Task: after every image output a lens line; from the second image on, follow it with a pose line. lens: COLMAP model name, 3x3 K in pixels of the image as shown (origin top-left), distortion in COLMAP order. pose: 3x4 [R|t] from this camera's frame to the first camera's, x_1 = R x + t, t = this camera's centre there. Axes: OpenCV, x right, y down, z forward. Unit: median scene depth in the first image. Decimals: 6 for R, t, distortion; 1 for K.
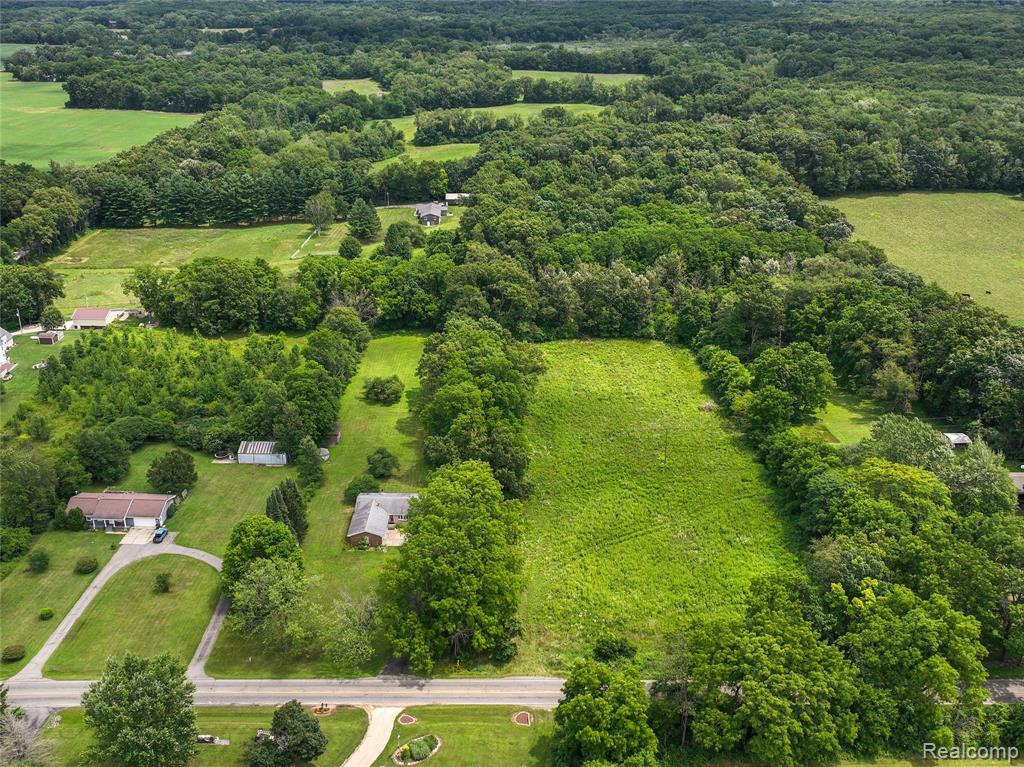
lens RADIAL K [[938.5, 0, 497.4], [0, 938.5, 368.2], [0, 0, 1]] dist [-0.005218, 0.000000]
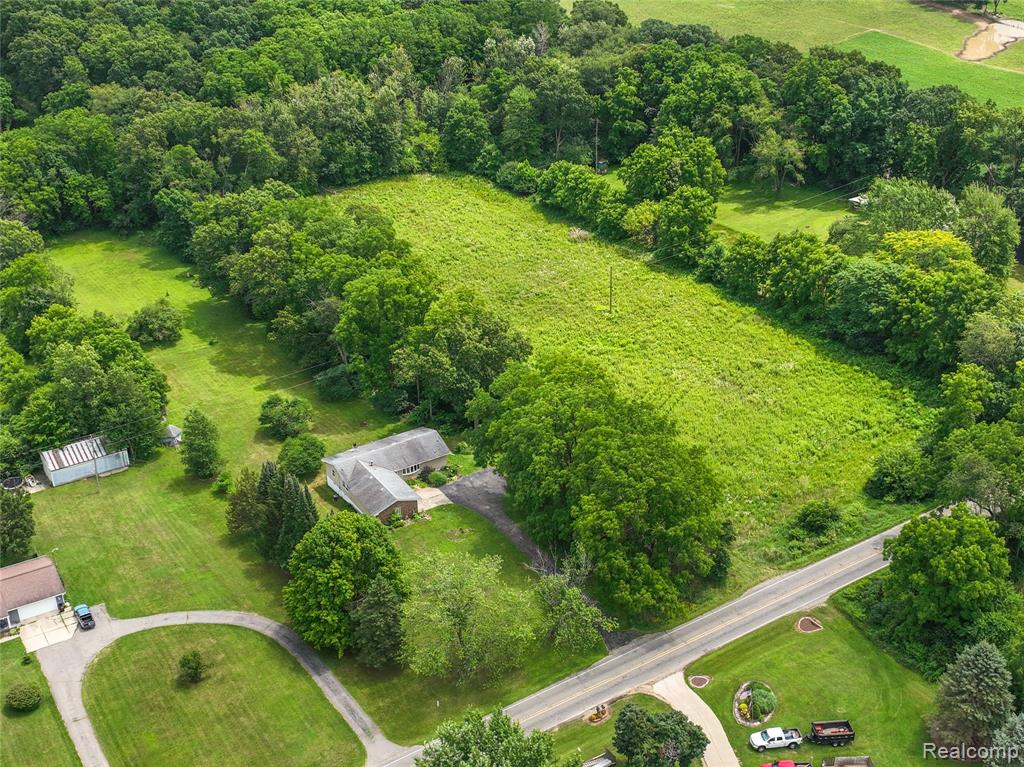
lens RADIAL K [[1345.2, 0, 512.5], [0, 1345.2, 378.0], [0, 0, 1]] dist [0.017592, 0.000000]
pose [[0.836157, -0.272954, 0.475750, -0.424070], [0.221150, 0.961526, 0.162976, -0.044085], [-0.501930, -0.031062, 0.864350, 0.092334]]
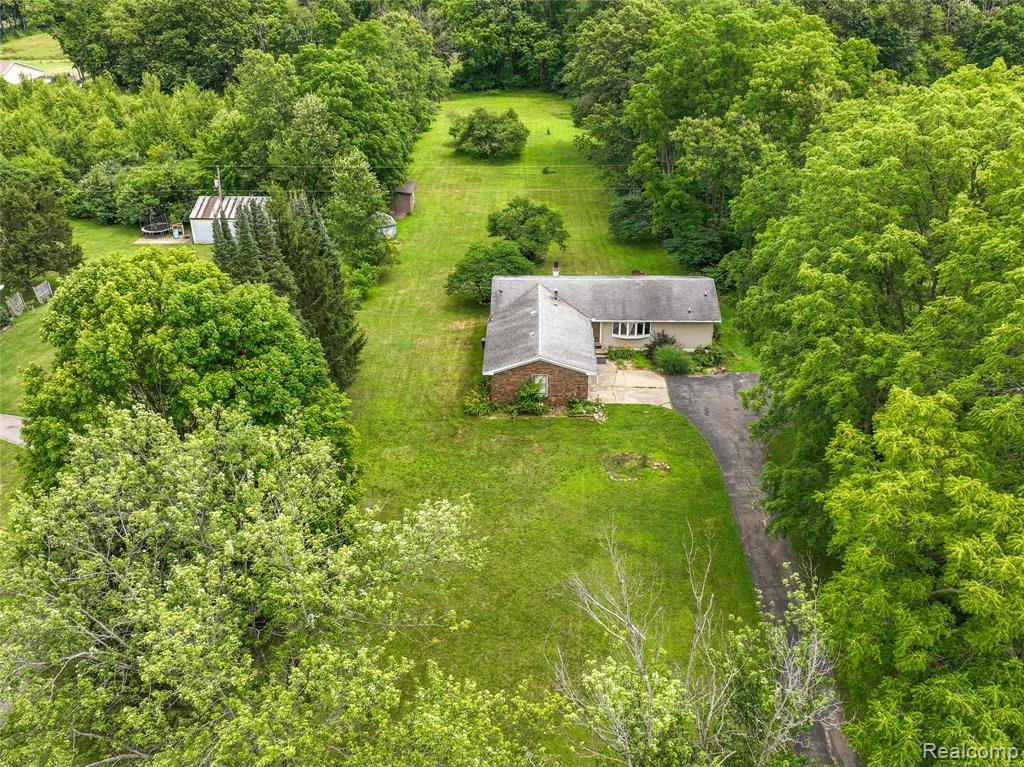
lens RADIAL K [[905.6, 0, 511.2], [0, 905.6, 377.4], [0, 0, 1]] dist [0.003643, 0.004611]
pose [[0.999918, -0.006865, -0.010801, -0.121713], [0.007881, 0.995247, 0.097059, 0.124070], [0.010083, -0.097136, 0.995220, 0.569675]]
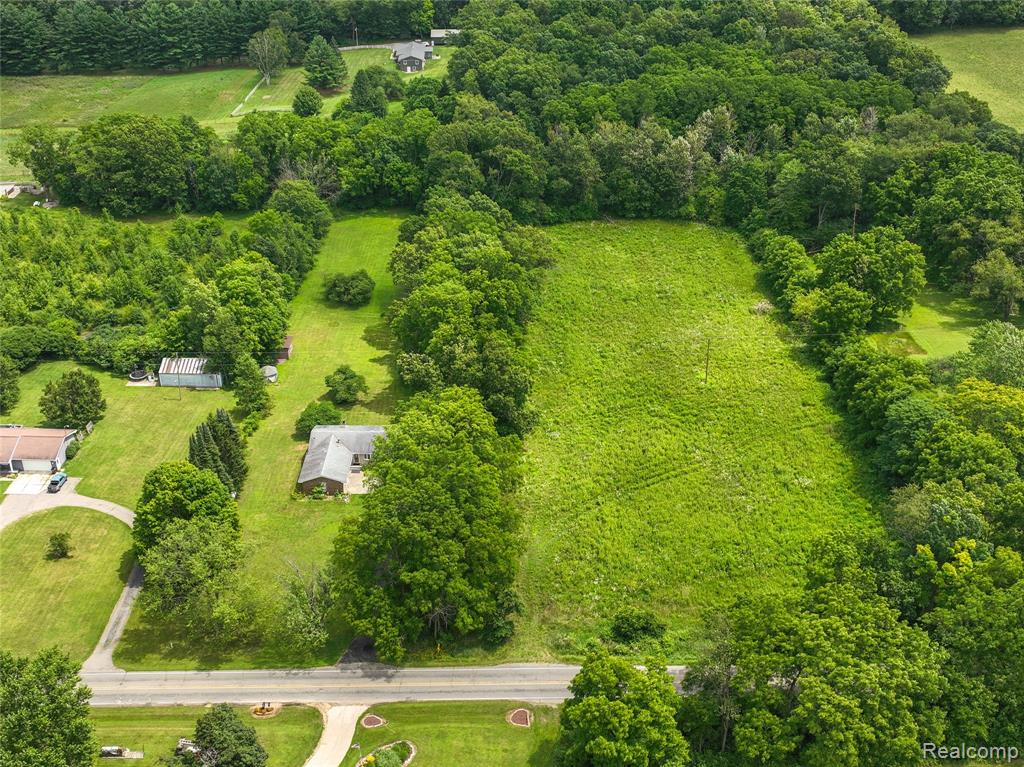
lens RADIAL K [[1134.2, 0, 528.0], [0, 1134.2, 397.2], [0, 0, 1]] dist [-0.001262, 0.000000]
pose [[0.999778, -0.006089, 0.020157, 0.010205], [0.003445, 0.991681, 0.128674, -0.009743], [-0.020773, -0.128576, 0.991482, 0.058464]]
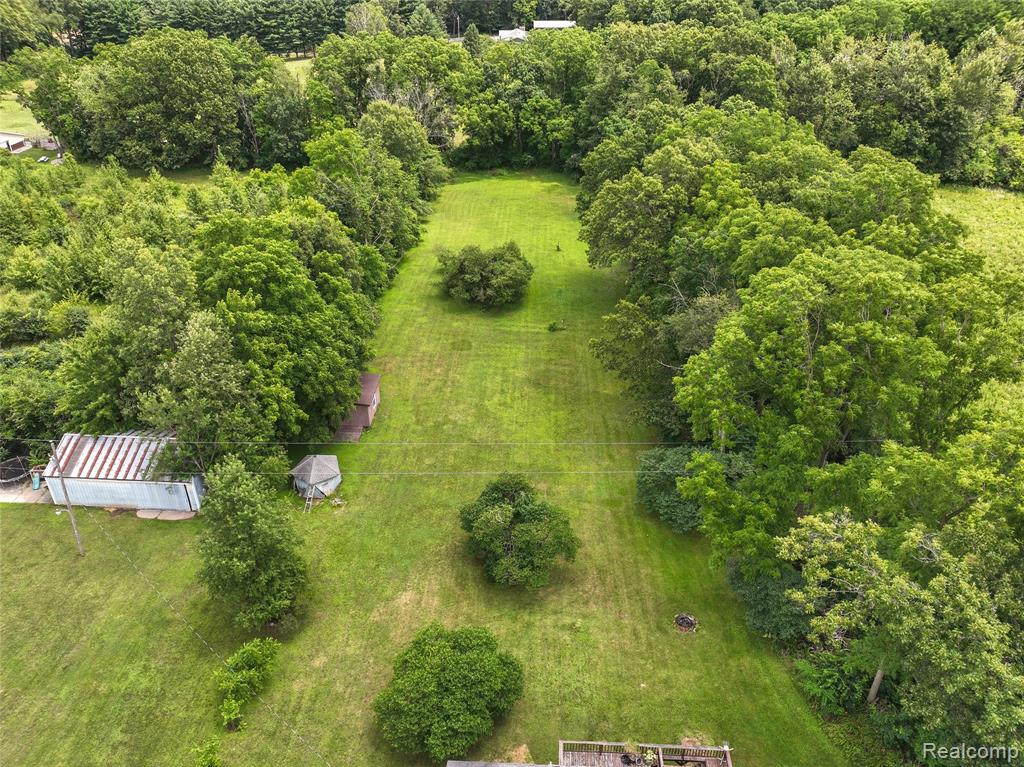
lens RADIAL K [[777.5, 0, 503.4], [0, 777.5, 381.9], [0, 0, 1]] dist [-0.000545, 0.019362]
pose [[0.999116, 0.015106, -0.039229, -0.114594], [-0.009033, 0.988555, 0.150590, 0.019522], [0.041055, -0.150102, 0.987818, 0.753607]]
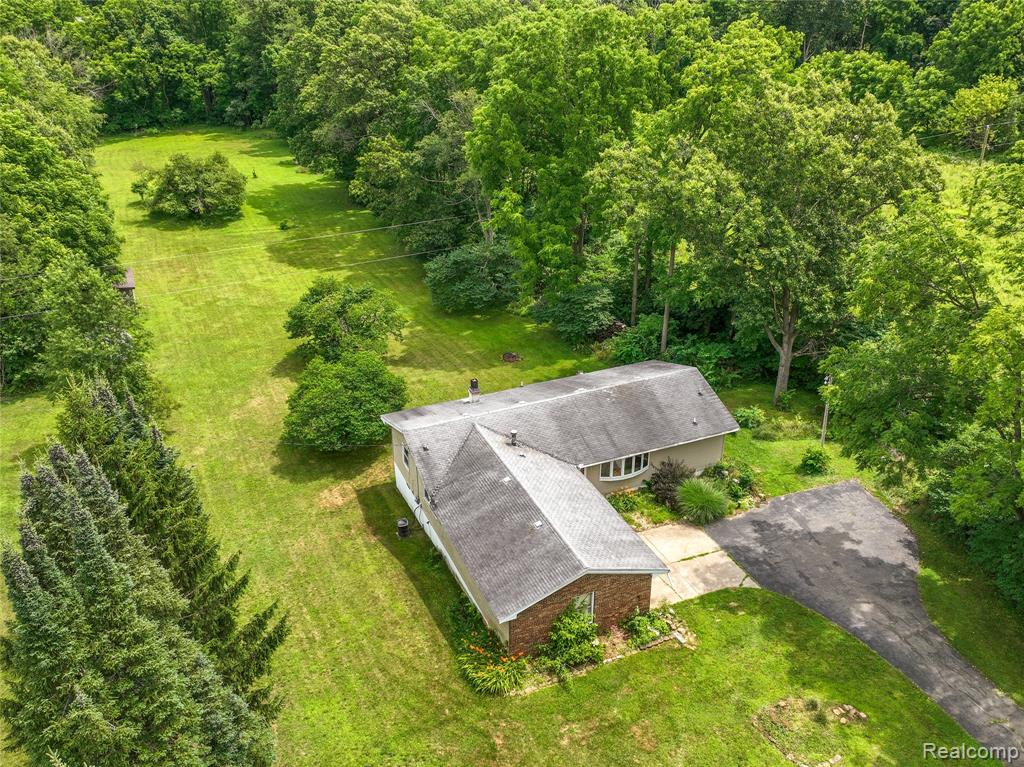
lens RADIAL K [[905.6, 0, 512.2], [0, 905.6, 381.8], [0, 0, 1]] dist [0.003643, 0.004611]
pose [[0.913373, -0.195279, 0.357233, -0.176733], [0.163637, 0.979549, 0.117077, 0.091698], [-0.372790, -0.048478, 0.926649, 0.689142]]
